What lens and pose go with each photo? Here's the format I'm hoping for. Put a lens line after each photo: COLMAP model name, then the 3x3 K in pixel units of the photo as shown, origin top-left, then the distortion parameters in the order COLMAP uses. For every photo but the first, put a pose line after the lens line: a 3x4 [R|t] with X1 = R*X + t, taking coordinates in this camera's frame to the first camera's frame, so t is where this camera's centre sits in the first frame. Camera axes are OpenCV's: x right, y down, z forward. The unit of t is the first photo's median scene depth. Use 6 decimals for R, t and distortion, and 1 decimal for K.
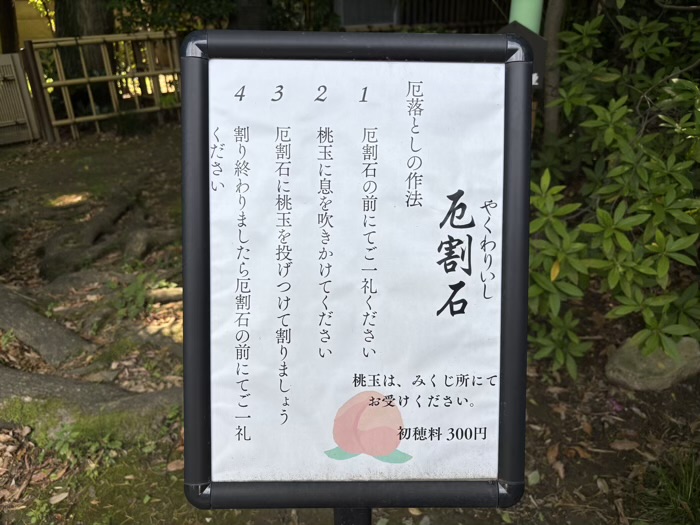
lens RADIAL K [[520.1, 0, 350.0], [0, 520.1, 262.5], [0, 0, 1]] dist [0.005913, 0.001709]
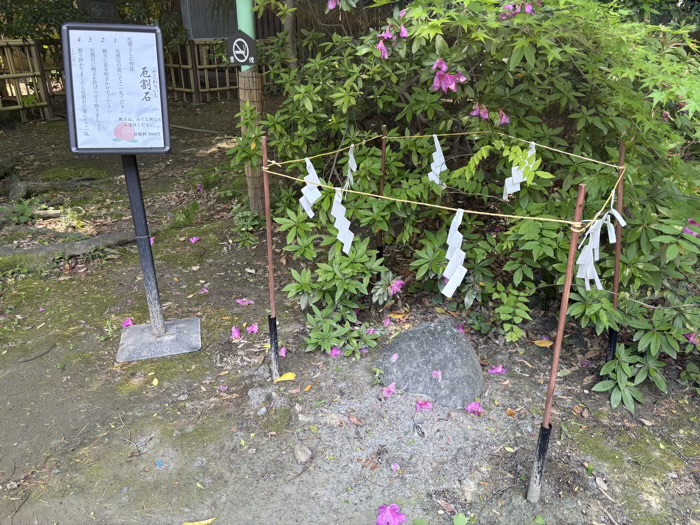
lens RADIAL K [[509.3, 0, 350.0], [0, 509.3, 262.5], [0, 0, 1]] dist [0.002282, -0.006485]
pose [[0.972621, -0.073201, 0.220568, 0.704844], [0.077960, 0.996873, -0.012934, 1.368898], [-0.218931, 0.029775, 0.975286, -2.732401]]
